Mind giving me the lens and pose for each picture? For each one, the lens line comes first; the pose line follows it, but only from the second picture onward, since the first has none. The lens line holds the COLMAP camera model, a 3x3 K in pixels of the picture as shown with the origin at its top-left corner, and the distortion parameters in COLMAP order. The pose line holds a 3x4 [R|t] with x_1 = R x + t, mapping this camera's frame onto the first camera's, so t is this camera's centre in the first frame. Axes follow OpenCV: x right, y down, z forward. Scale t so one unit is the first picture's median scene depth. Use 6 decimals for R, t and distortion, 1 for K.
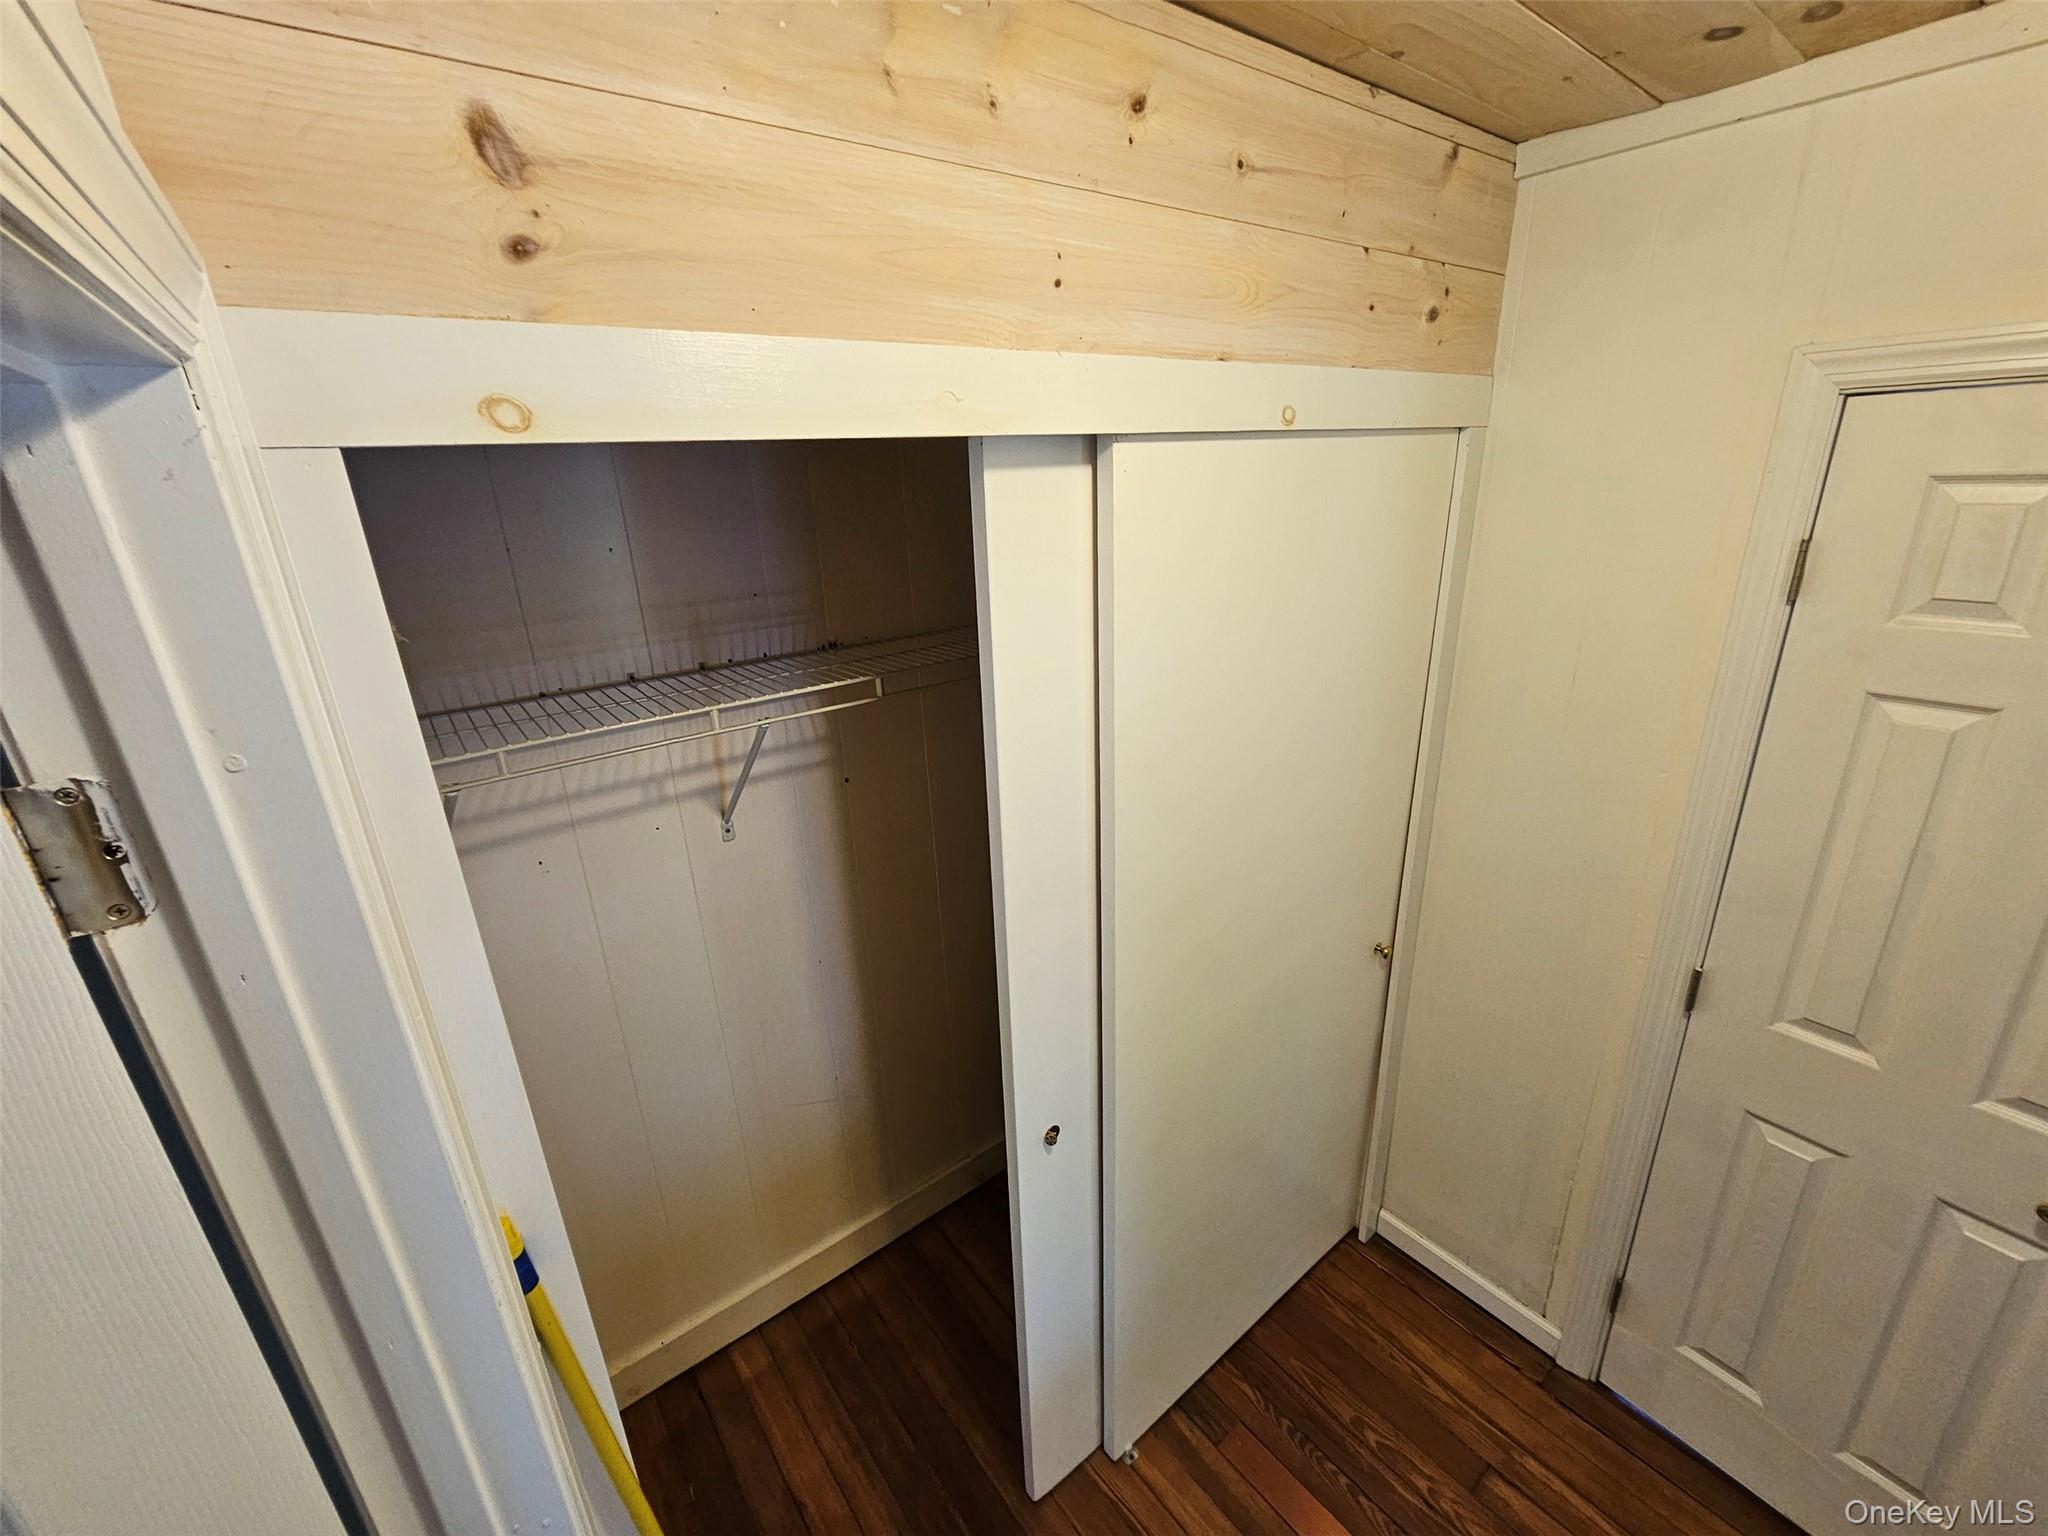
lens RADIAL K [[846.5, 0, 1019.2], [0, 846.5, 767.0], [0, 0, 1]] dist [-0.006580, 0.000352]
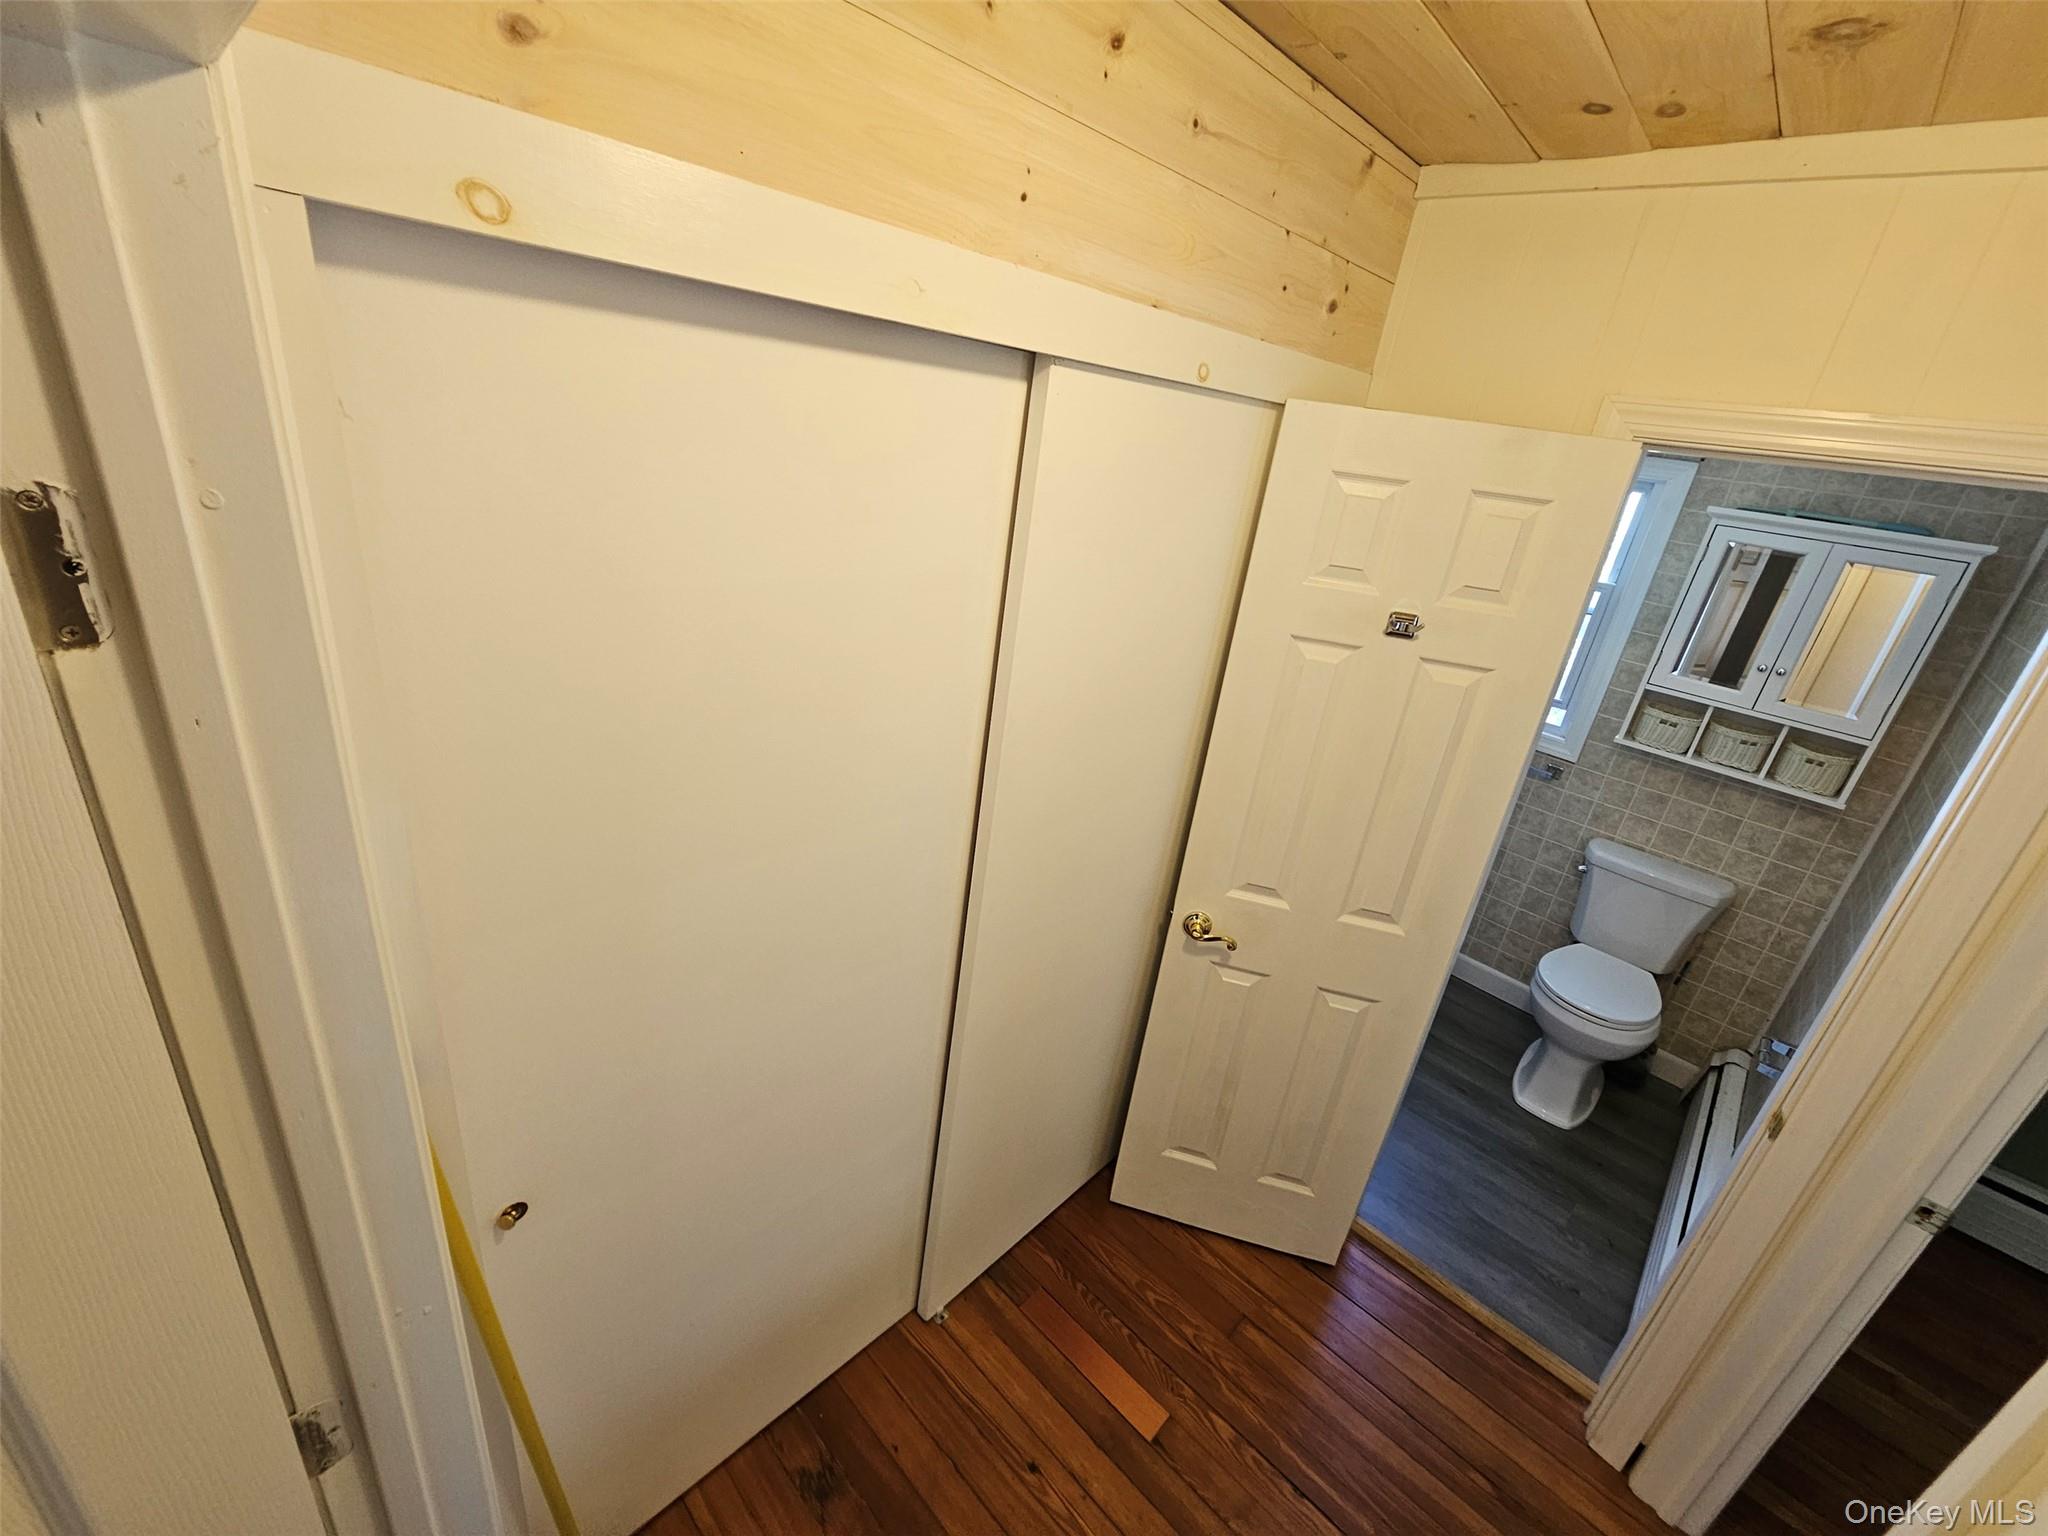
lens RADIAL K [[846.5, 0, 1024.0], [0, 846.5, 766.8], [0, 0, 1]] dist [-0.006580, 0.000352]
pose [[0.976183, 0.100252, 0.192395, -0.073232], [-0.112195, 0.992315, 0.052191, 0.064576], [-0.185685, -0.072534, 0.979929, -0.068739]]
